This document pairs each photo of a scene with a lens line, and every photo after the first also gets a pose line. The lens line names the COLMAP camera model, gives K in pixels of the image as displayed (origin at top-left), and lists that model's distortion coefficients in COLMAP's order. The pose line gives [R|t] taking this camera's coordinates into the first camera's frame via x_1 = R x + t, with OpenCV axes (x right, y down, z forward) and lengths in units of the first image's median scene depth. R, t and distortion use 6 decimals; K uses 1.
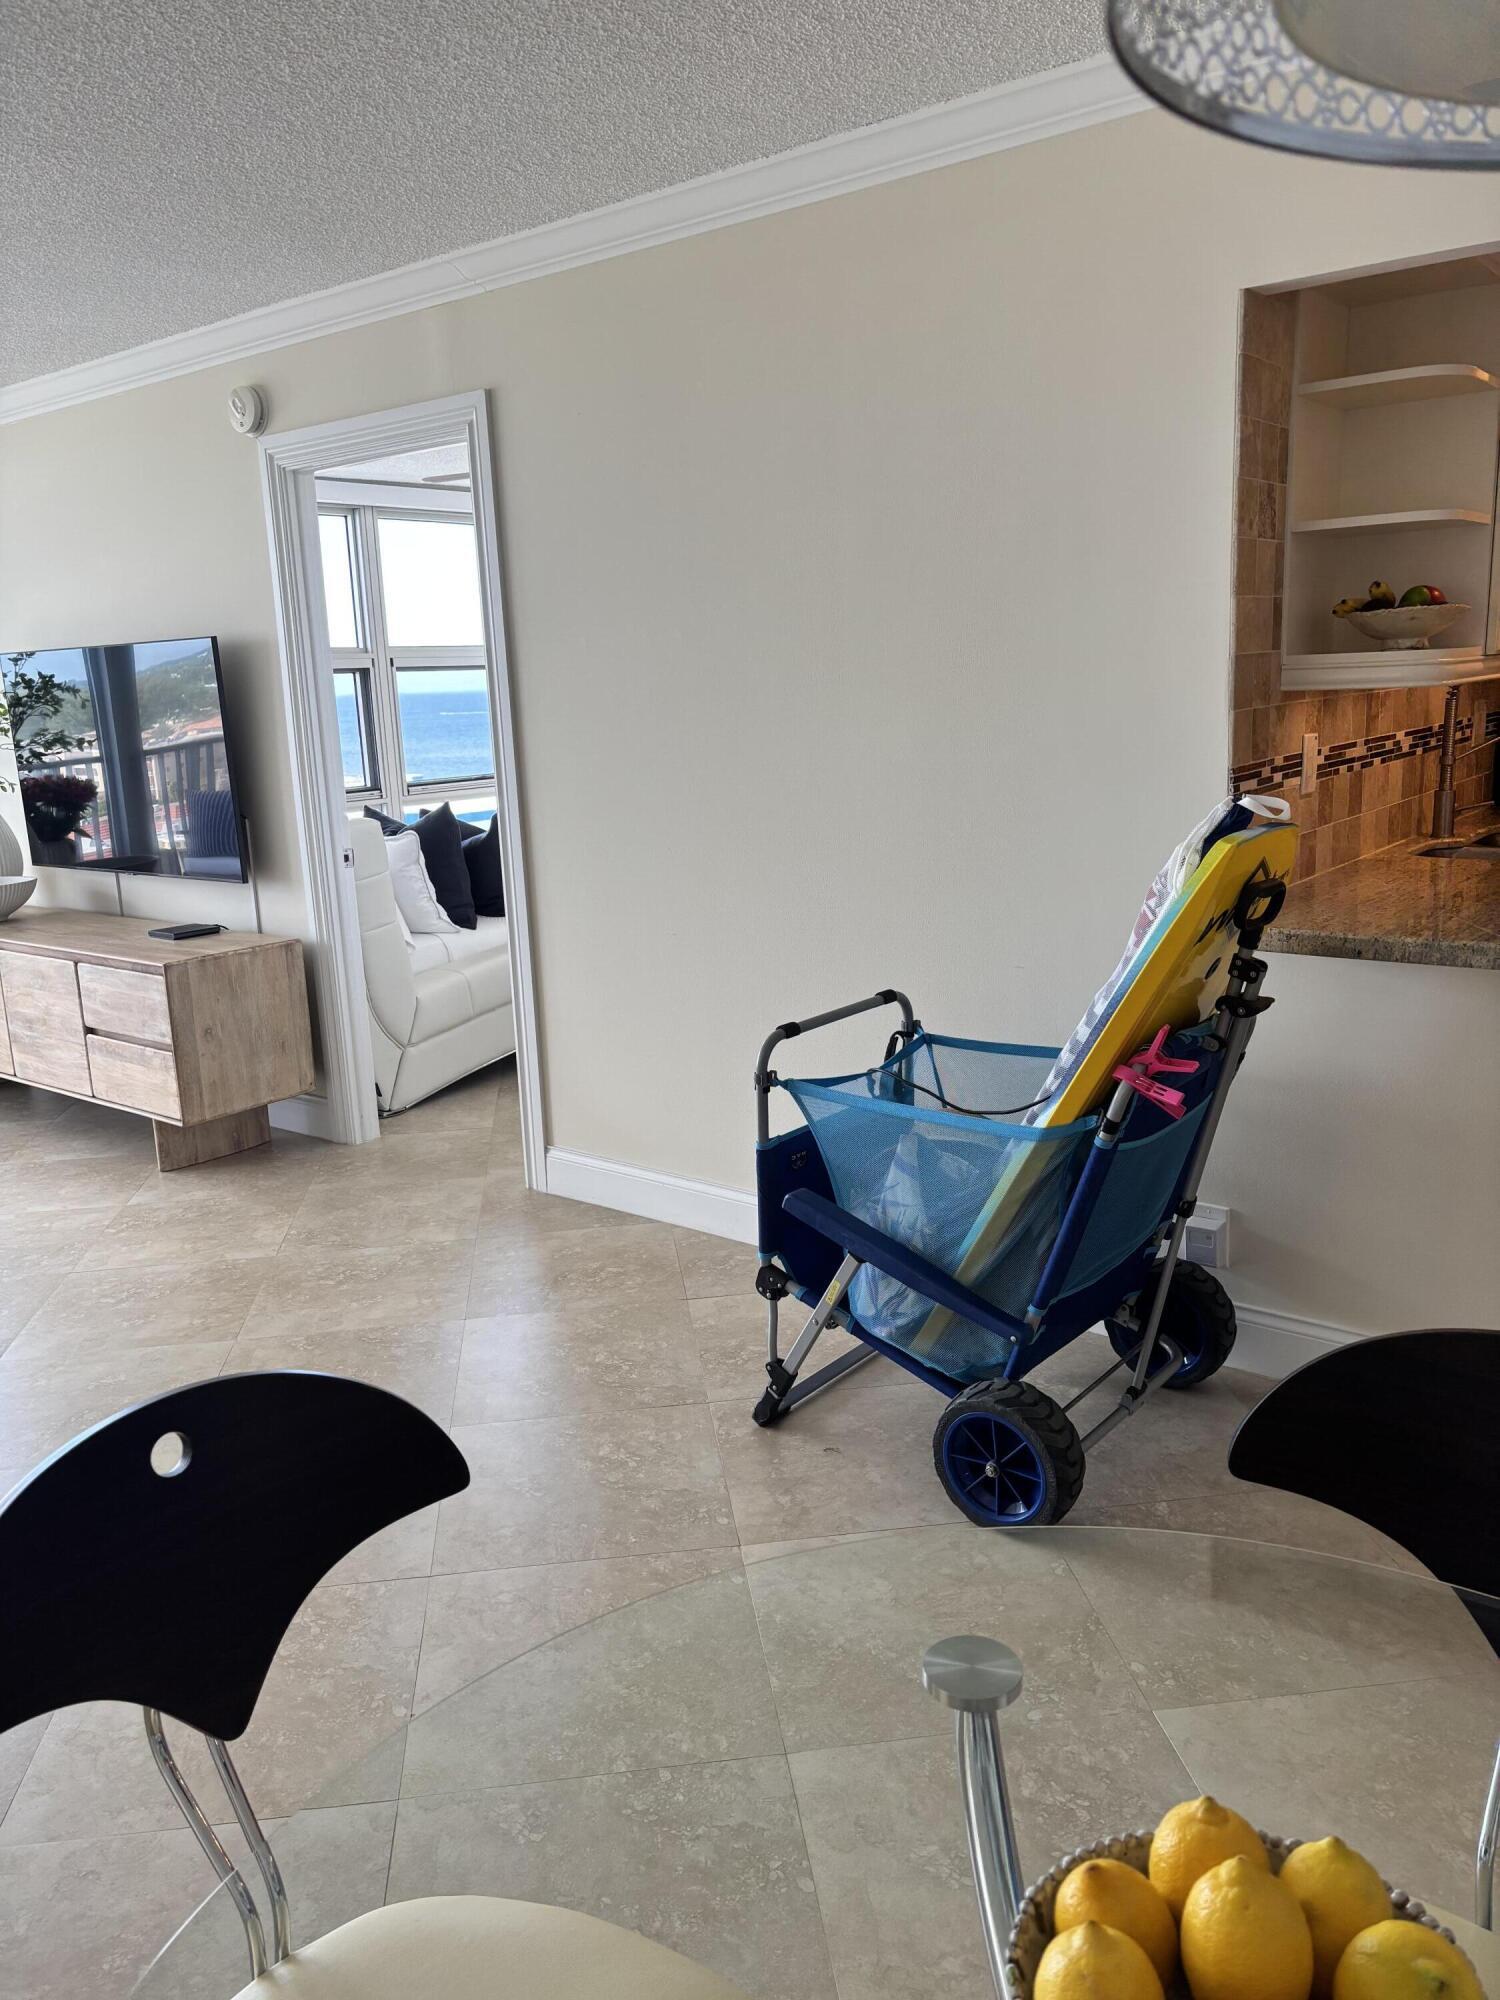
lens RADIAL K [[1539.4, 0, 750.0], [0, 1539.4, 1000.0], [0, 0, 1]] dist [0.006730, 0.001940]
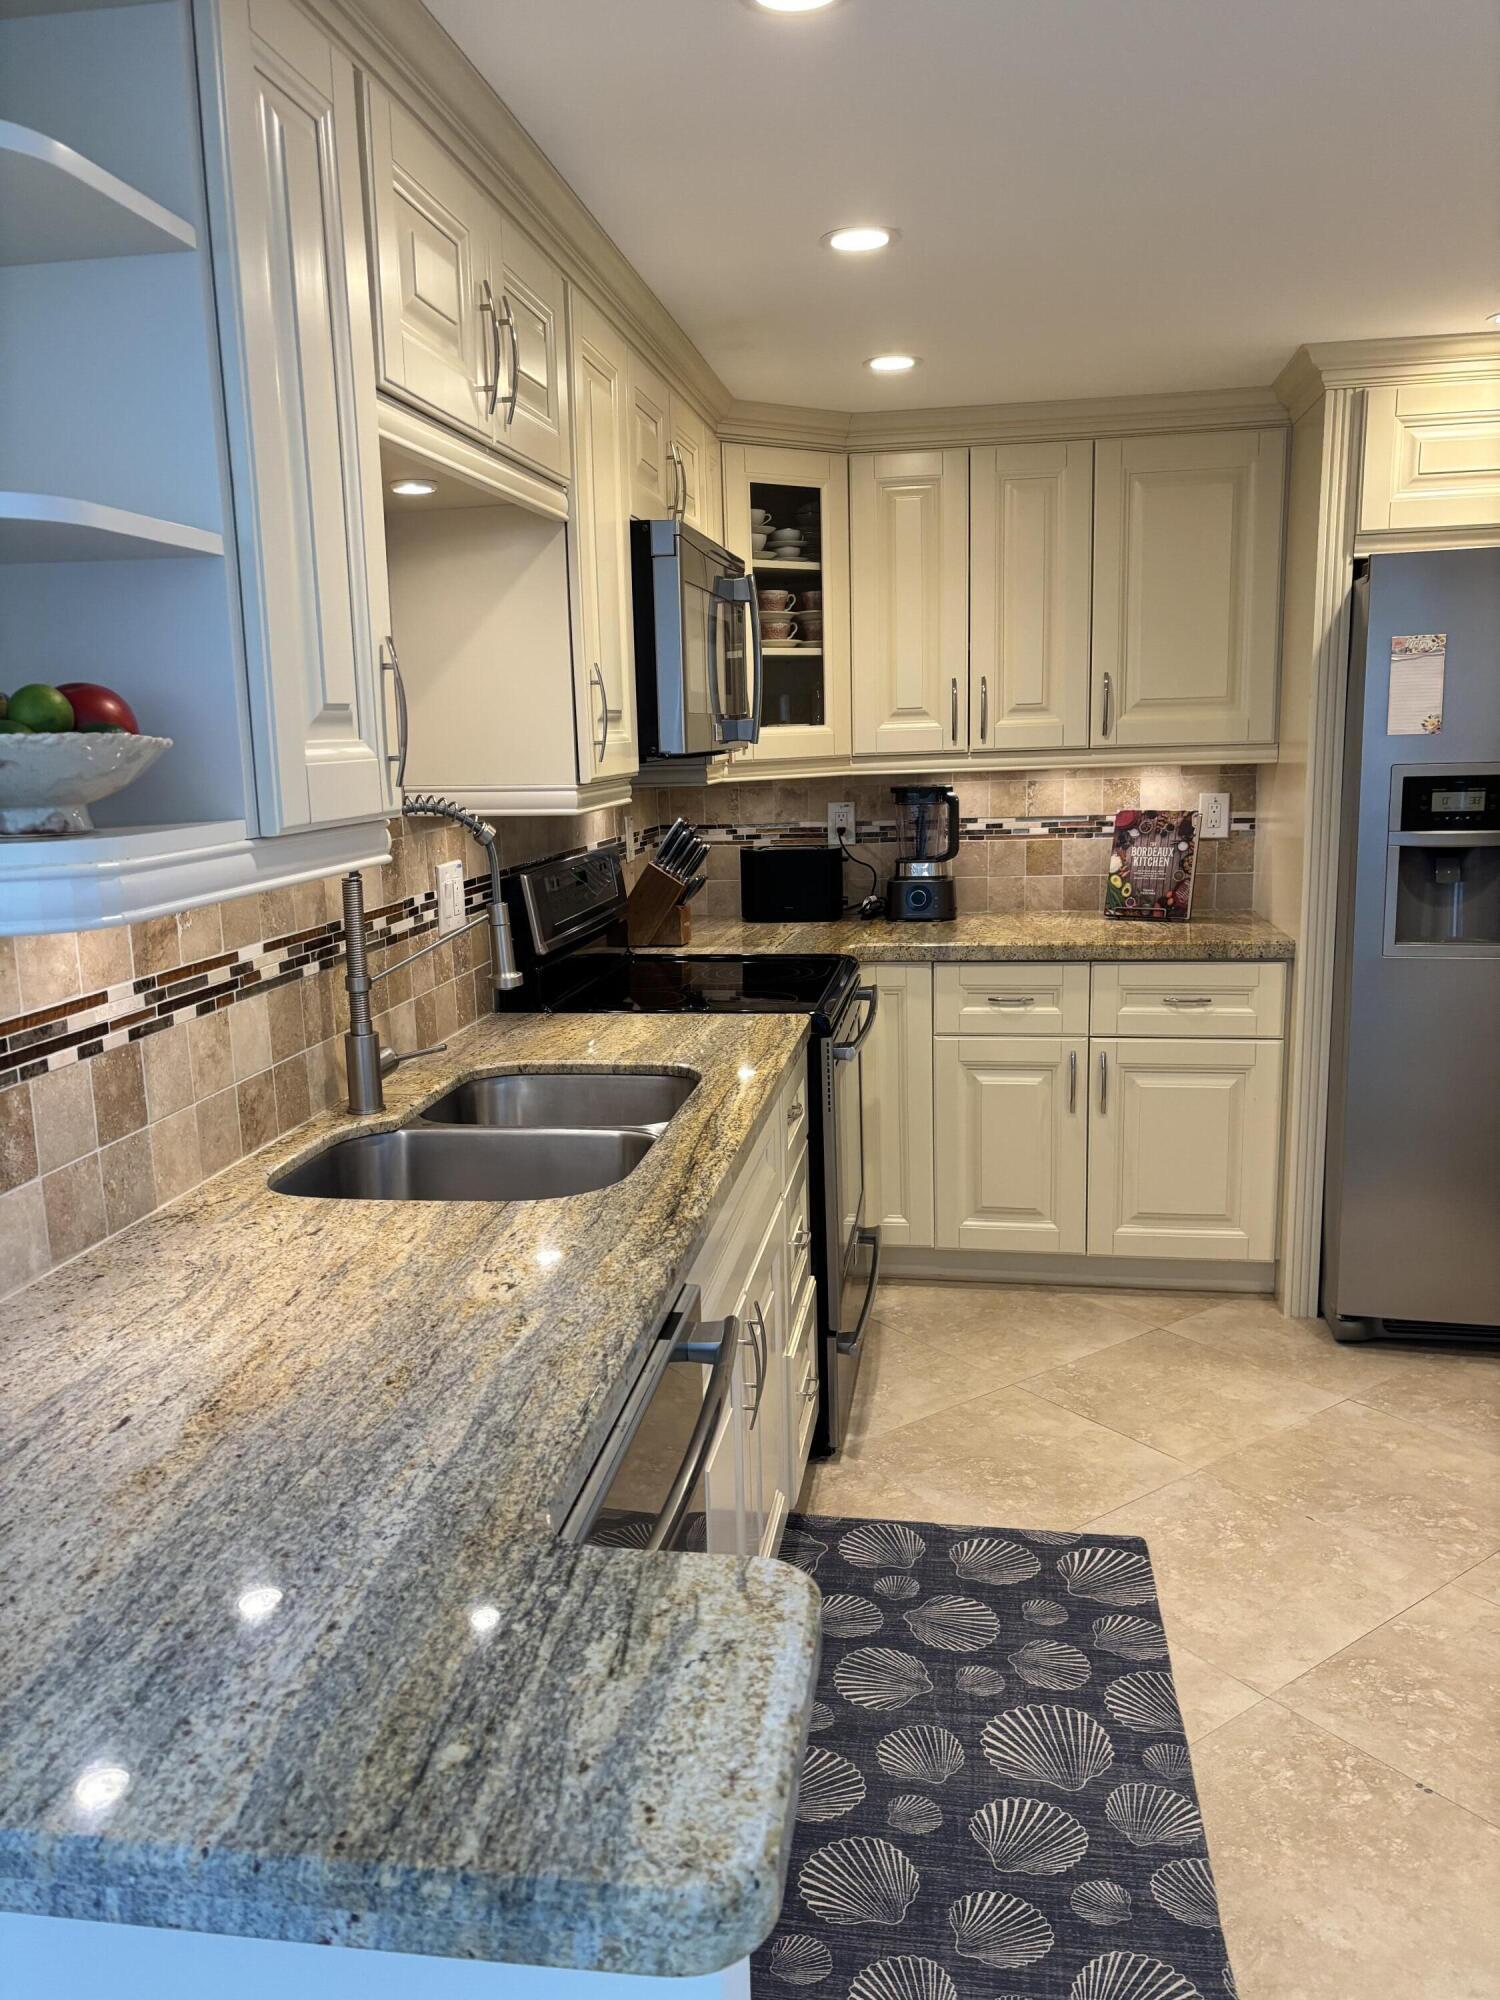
lens RADIAL K [[1539.4, 0, 750.0], [0, 1539.4, 1000.0], [0, 0, 1]] dist [0.006730, 0.001940]
pose [[0.874889, -0.059088, 0.480705, 0.317725], [0.084669, 0.995905, -0.031681, -0.124430], [-0.476865, 0.068418, 0.876310, 0.443987]]
